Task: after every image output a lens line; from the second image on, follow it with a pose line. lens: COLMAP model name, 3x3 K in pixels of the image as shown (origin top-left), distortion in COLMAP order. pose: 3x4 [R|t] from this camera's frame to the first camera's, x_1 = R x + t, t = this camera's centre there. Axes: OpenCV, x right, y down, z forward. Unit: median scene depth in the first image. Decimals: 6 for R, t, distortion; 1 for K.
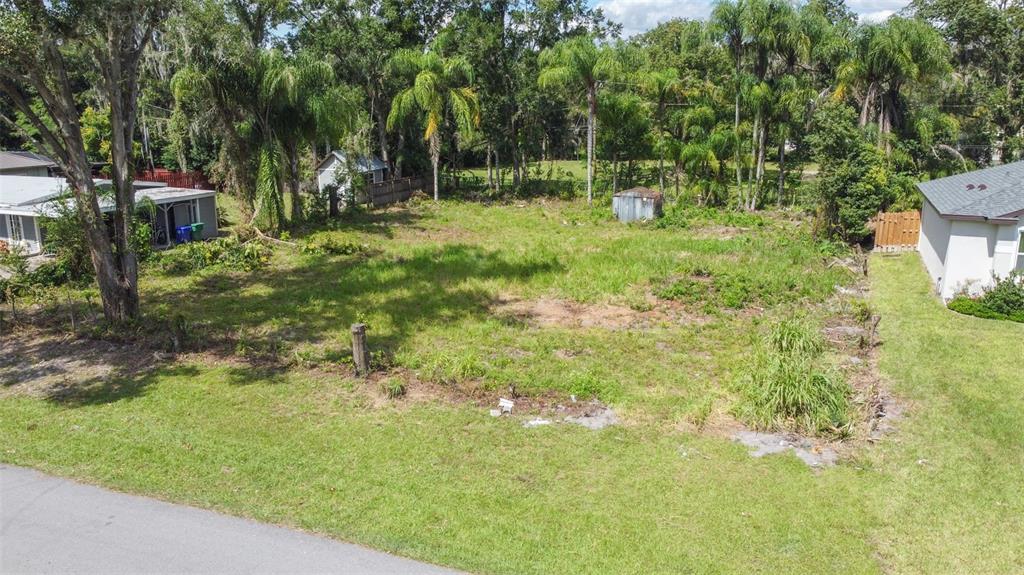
lens RADIAL K [[749.9, 0, 513.2], [0, 749.9, 286.2], [0, 0, 1]] dist [-0.046642, -0.000769]
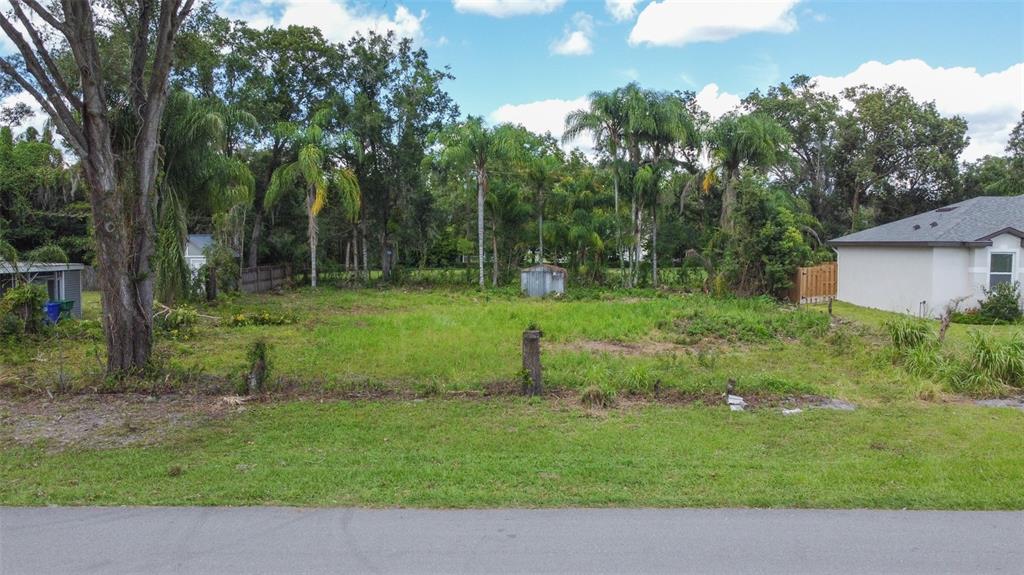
lens RADIAL K [[749.9, 0, 511.6], [0, 749.9, 286.8], [0, 0, 1]] dist [-0.046642, -0.000769]
pose [[0.943887, -0.014121, 0.329968, -0.268770], [0.070309, 0.984775, -0.158979, 0.072229], [-0.322699, 0.173258, 0.930509, 0.114949]]
